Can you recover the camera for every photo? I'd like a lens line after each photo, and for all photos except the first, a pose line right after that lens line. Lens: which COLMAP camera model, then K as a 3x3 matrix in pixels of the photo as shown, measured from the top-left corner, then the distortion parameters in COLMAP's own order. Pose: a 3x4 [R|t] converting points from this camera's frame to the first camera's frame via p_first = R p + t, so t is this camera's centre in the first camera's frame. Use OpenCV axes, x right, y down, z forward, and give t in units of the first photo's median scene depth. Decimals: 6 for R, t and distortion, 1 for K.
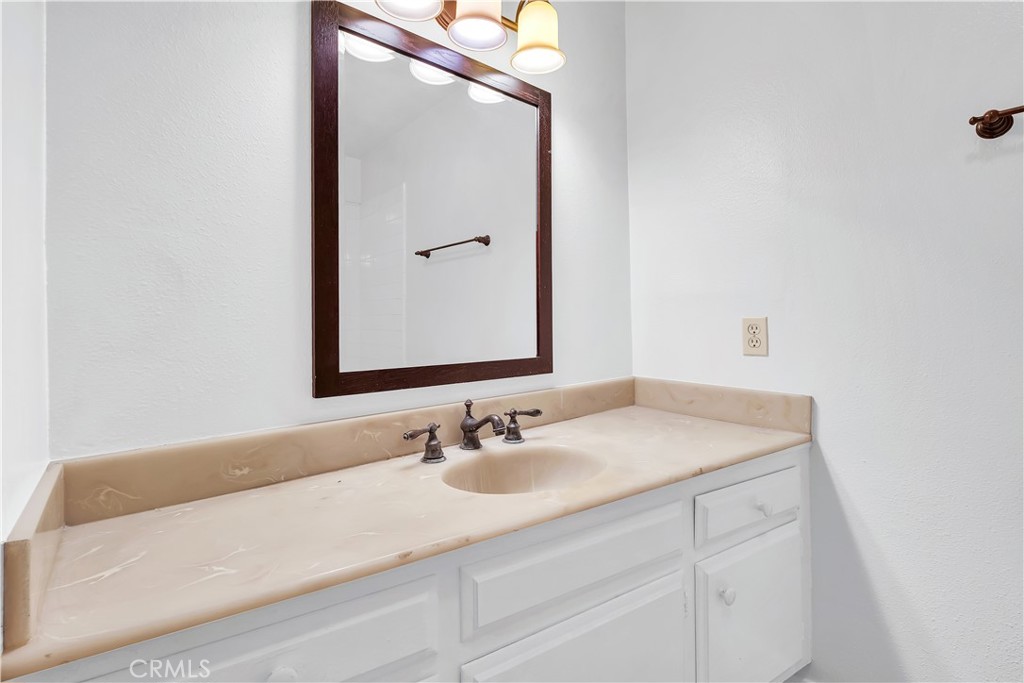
lens RADIAL K [[462.3, 0, 507.9], [0, 462.3, 329.5], [0, 0, 1]] dist [0.000030, -0.000312]
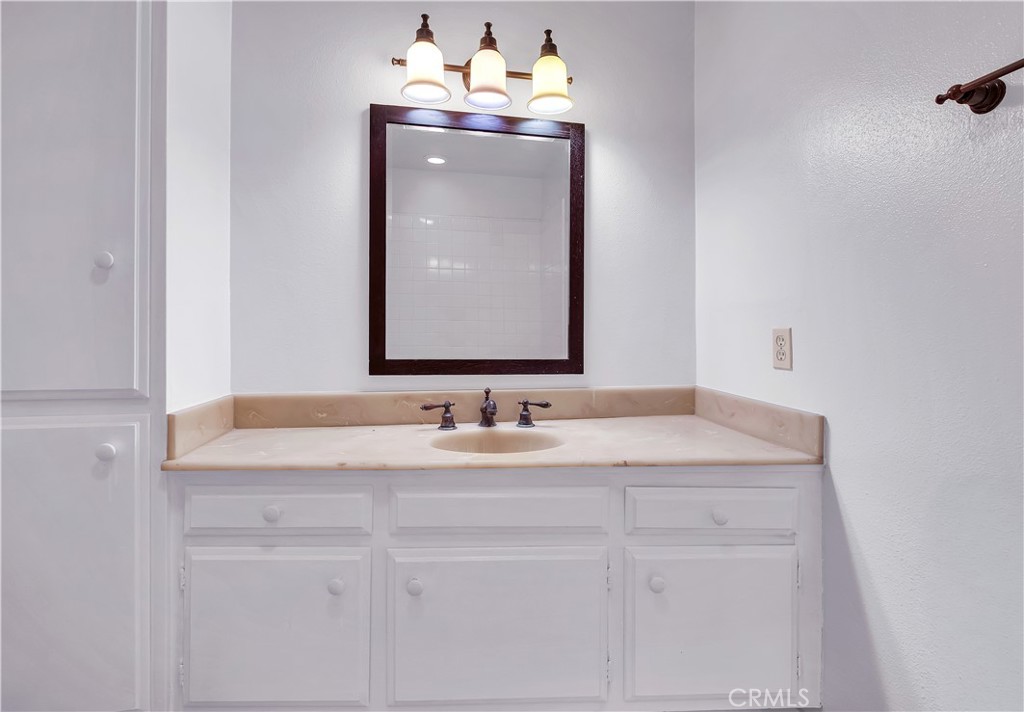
lens RADIAL K [[470.7, 0, 513.3], [0, 470.7, 345.5], [0, 0, 1]] dist [0.001793, 0.000464]
pose [[0.881210, 0.038025, -0.471194, 0.571984], [-0.028004, 0.999208, 0.028262, -0.002999], [0.471895, -0.011710, 0.881577, -0.103490]]
